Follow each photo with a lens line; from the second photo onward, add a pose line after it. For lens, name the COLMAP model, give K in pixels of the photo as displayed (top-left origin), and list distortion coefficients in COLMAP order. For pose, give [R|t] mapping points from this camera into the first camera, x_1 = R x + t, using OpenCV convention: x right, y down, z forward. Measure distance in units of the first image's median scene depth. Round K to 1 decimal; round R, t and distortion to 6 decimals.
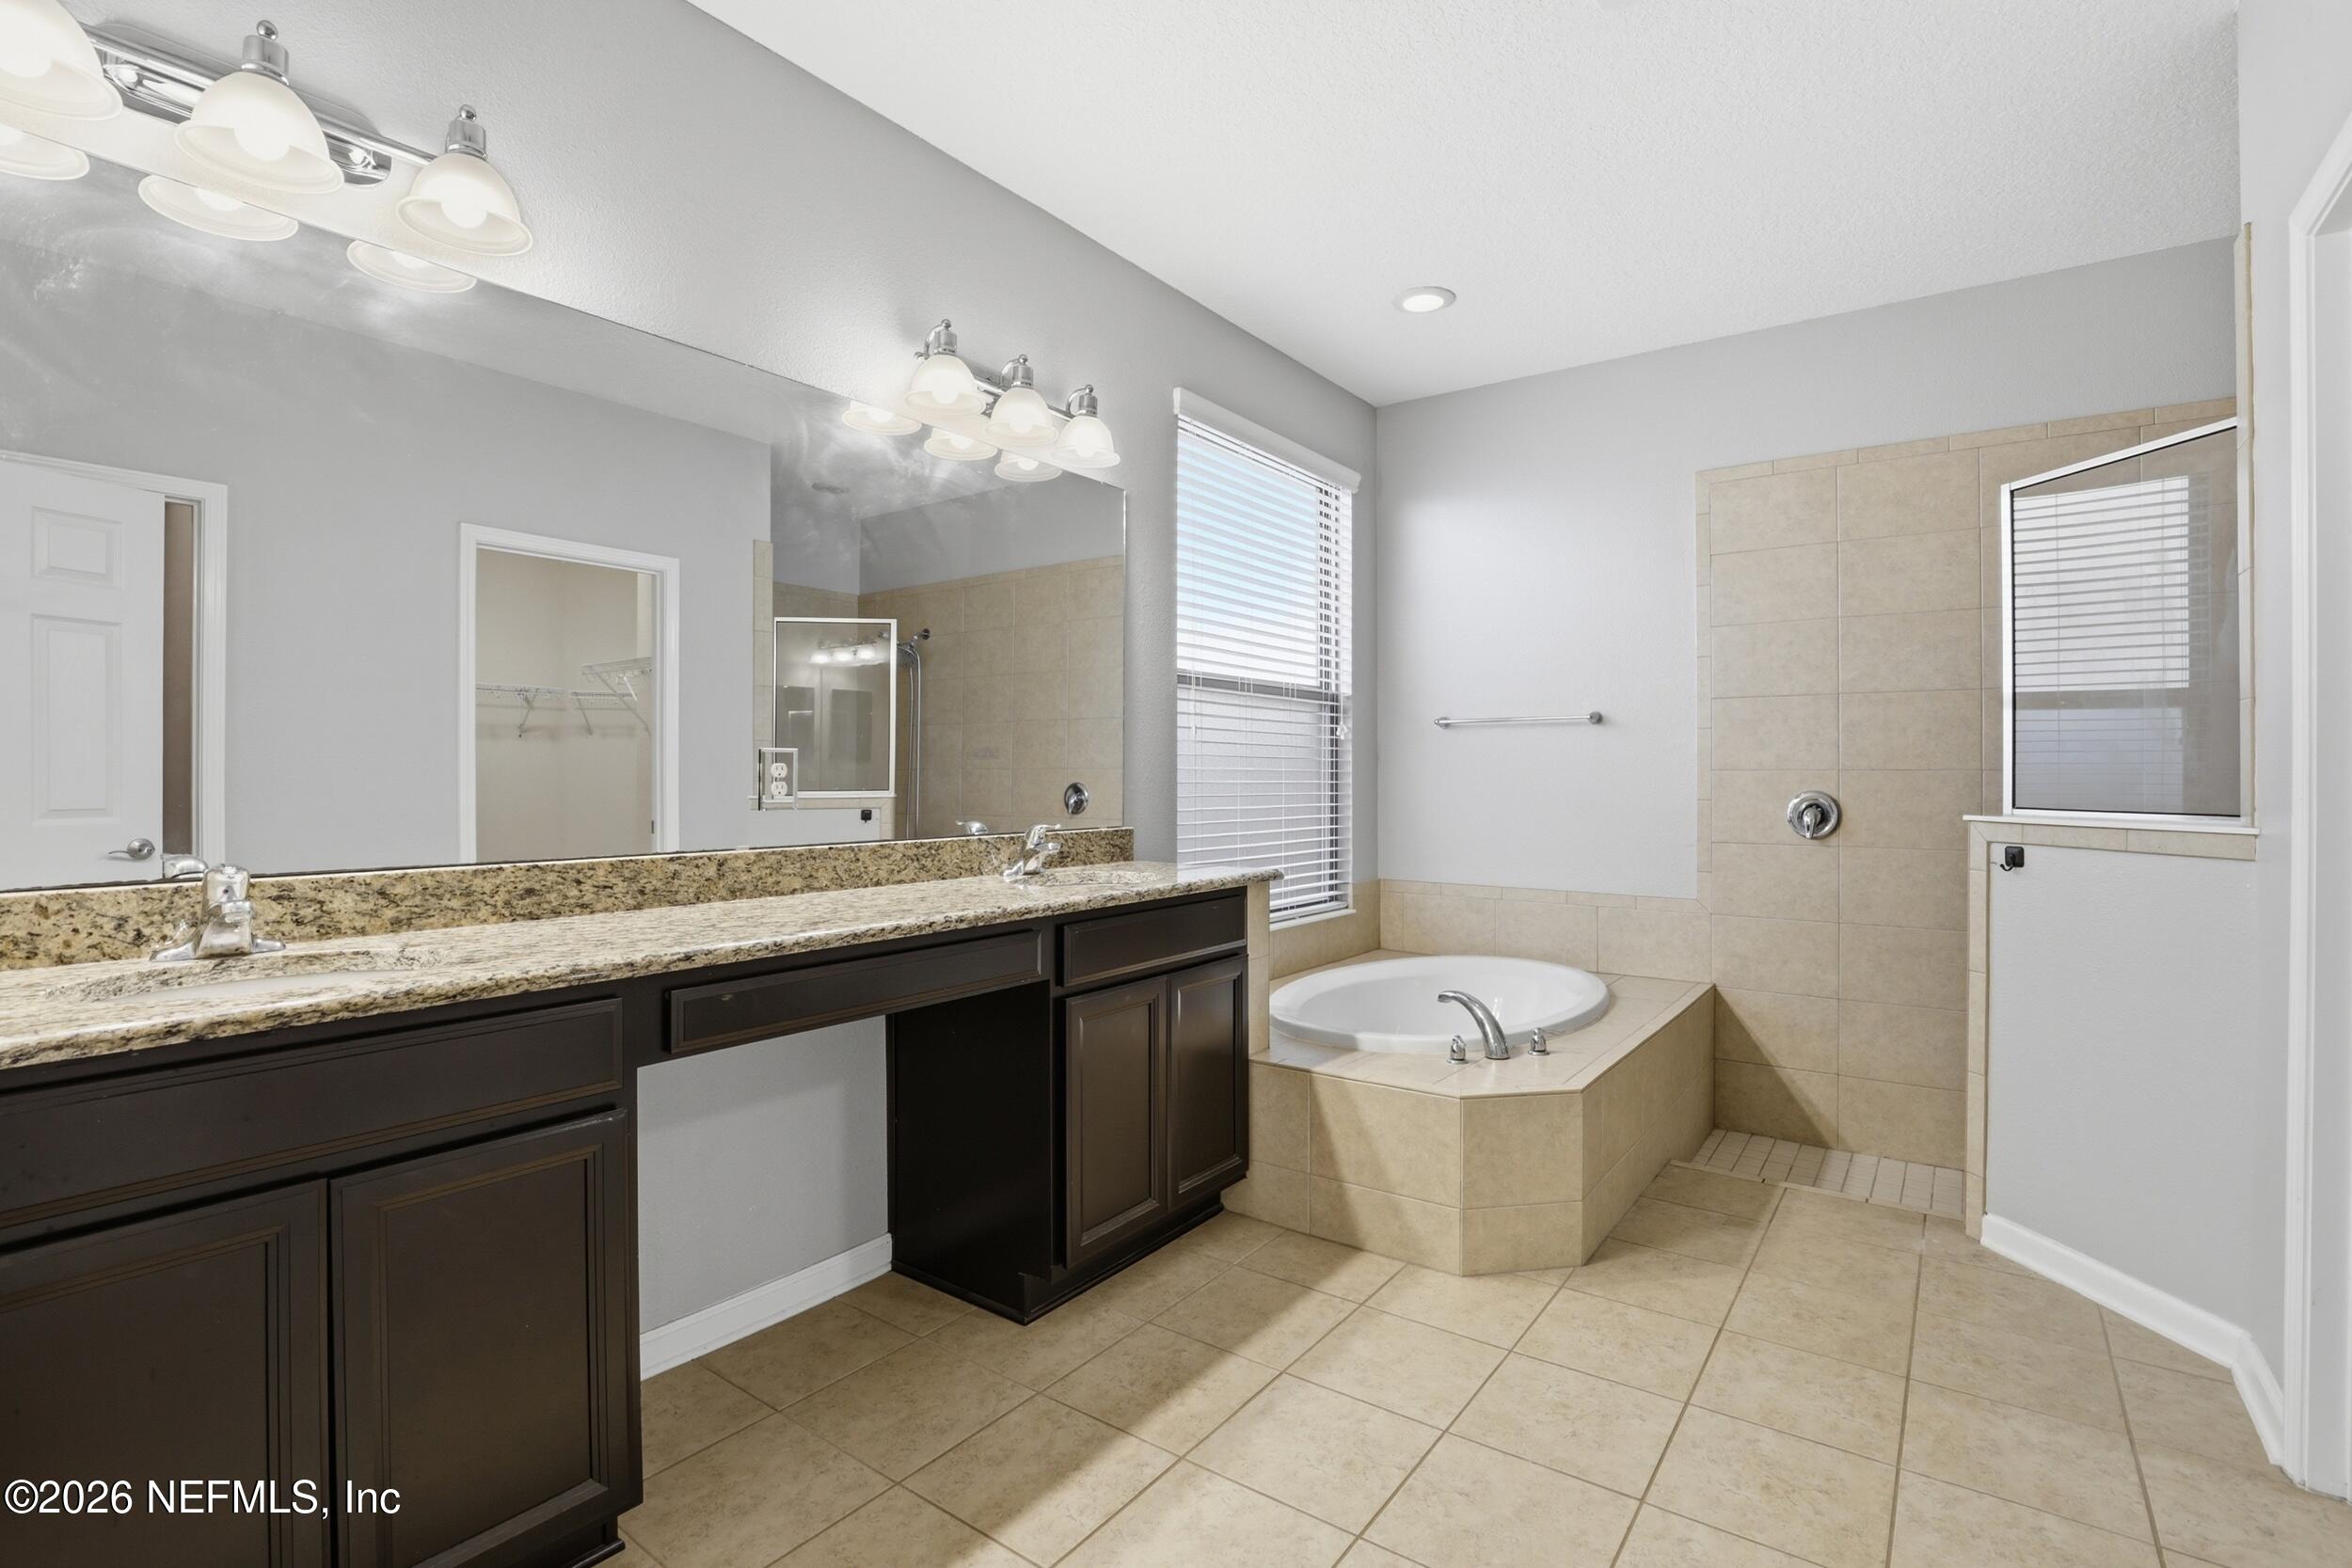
lens RADIAL K [[1112.0, 0, 1182.0], [0, 1112.0, 781.9], [0, 0, 1]] dist [-0.041873, -0.000099]
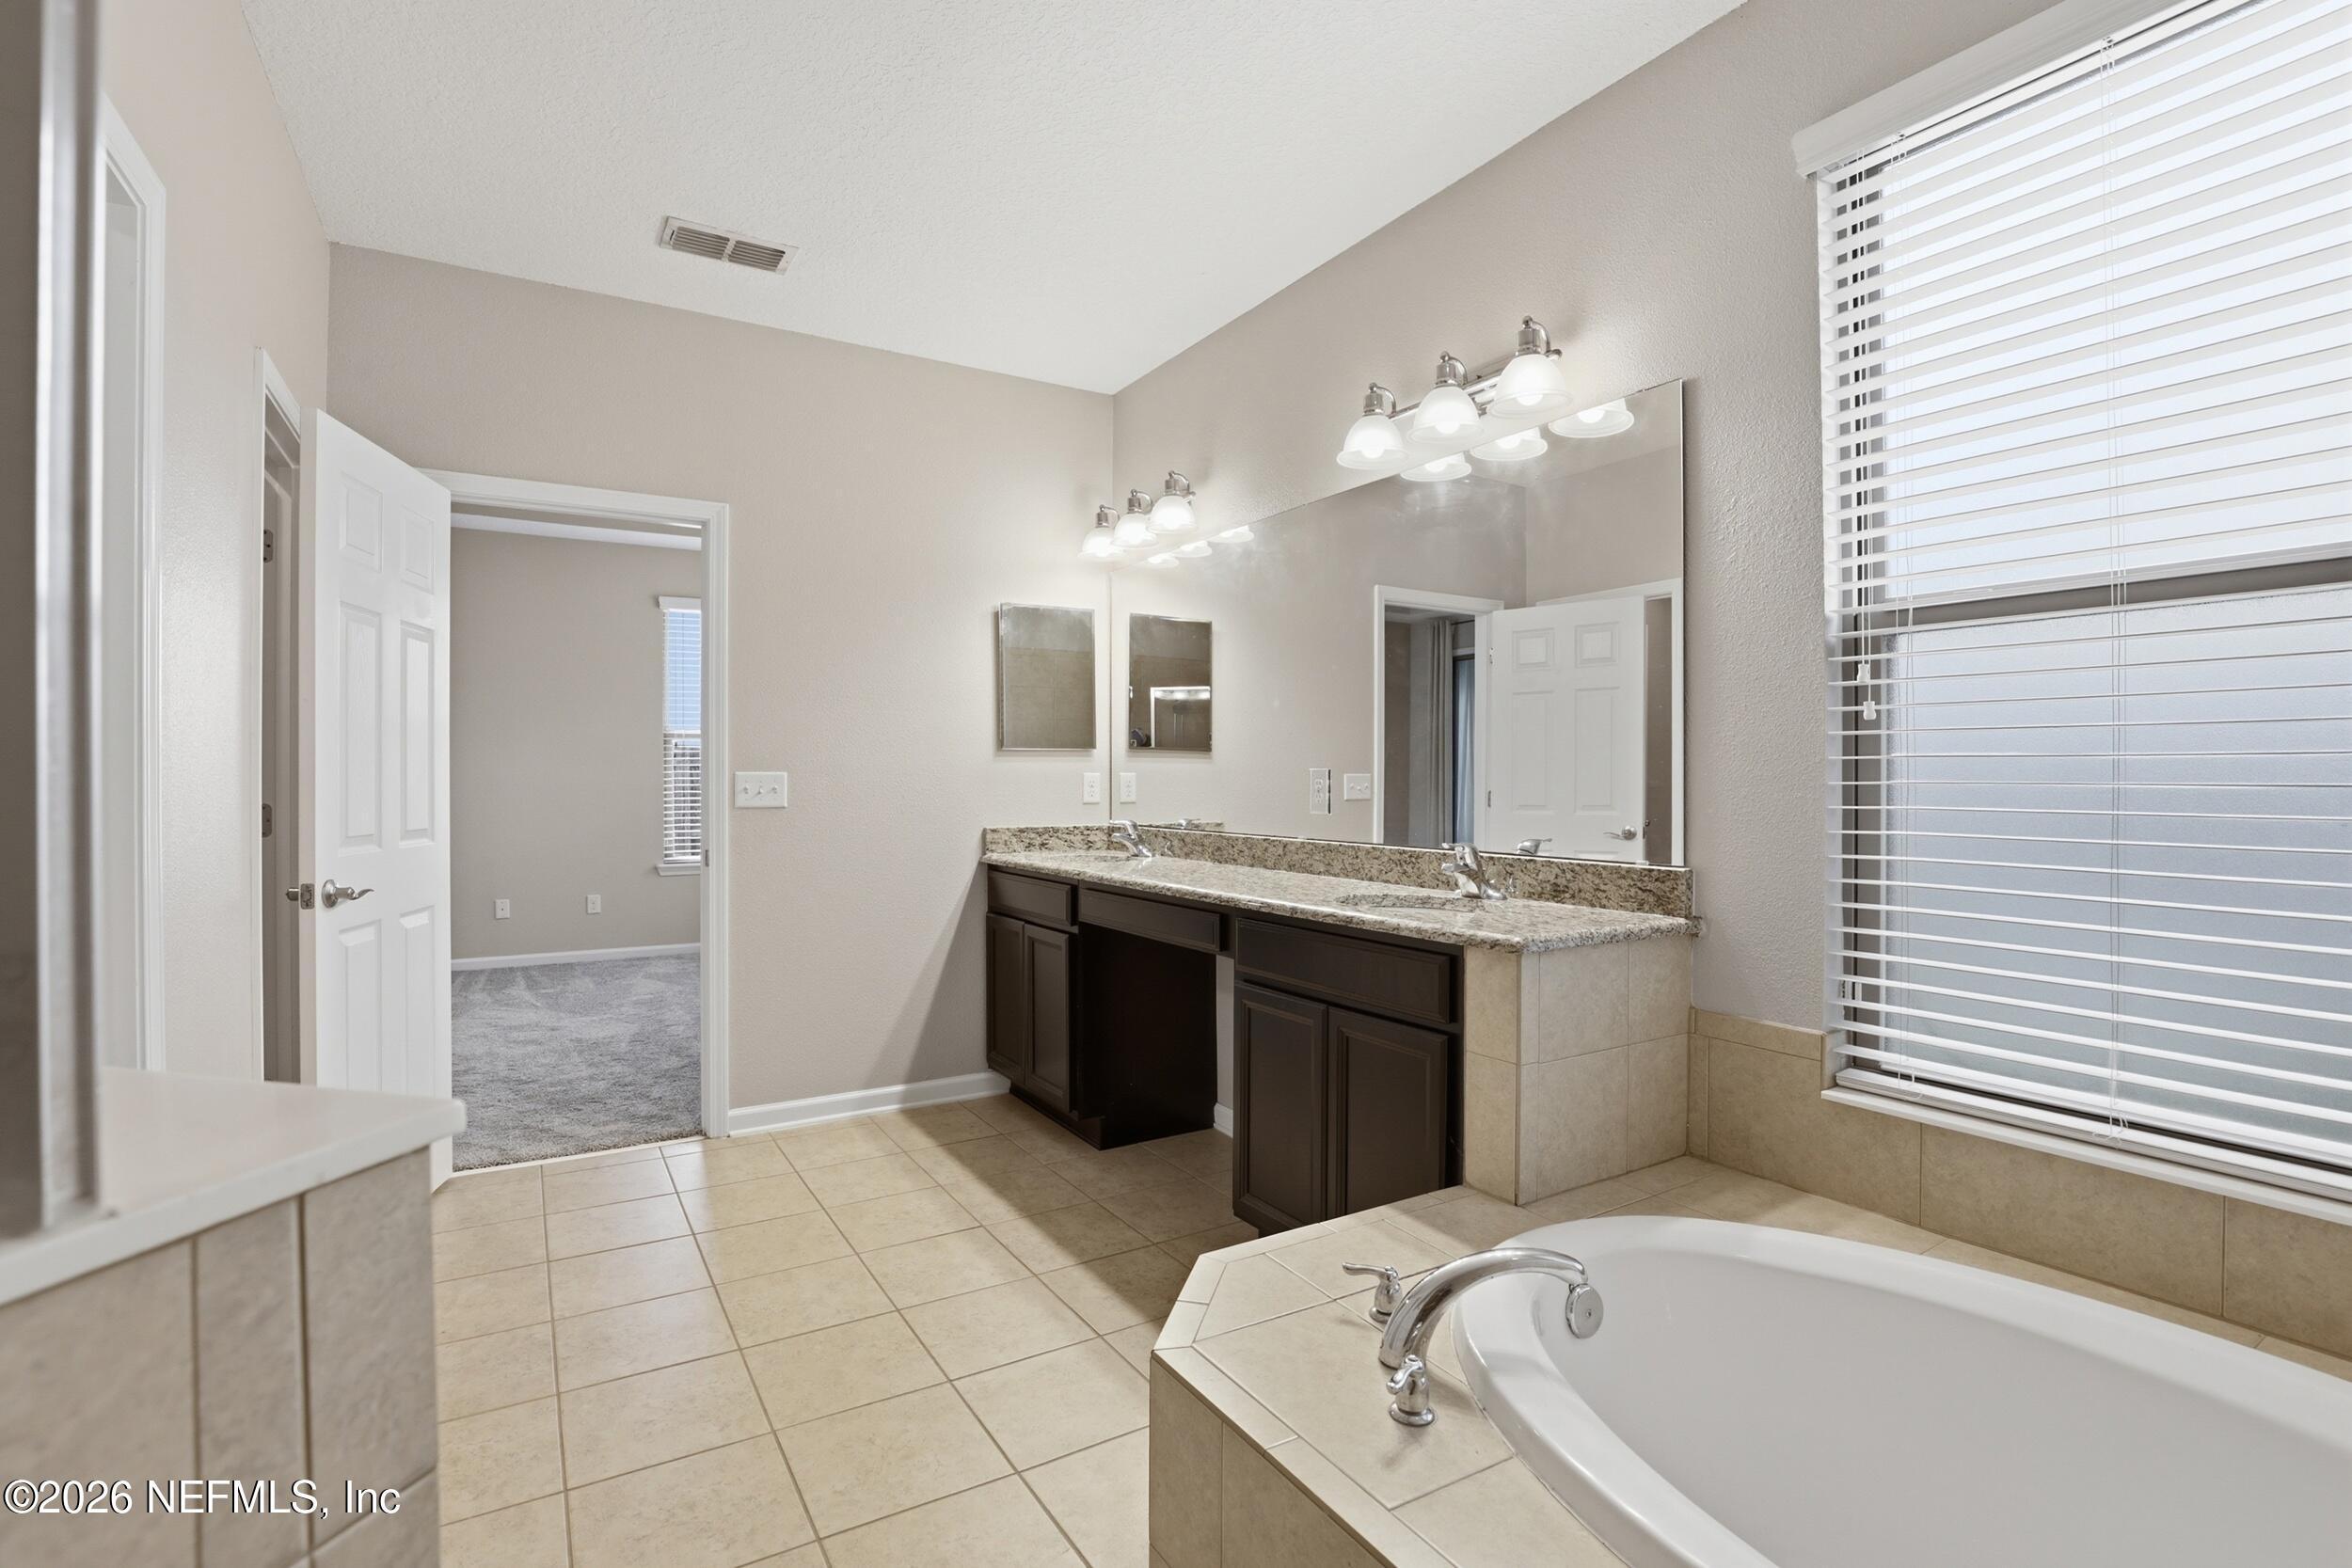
lens RADIAL K [[1112.0, 0, 1182.0], [0, 1112.0, 781.9], [0, 0, 1]] dist [-0.041873, -0.000099]
pose [[-0.395156, 0.001932, -0.918612, 0.721396], [-0.006056, 0.999971, 0.004708, -0.014371], [0.918594, 0.007423, -0.395133, 1.017819]]
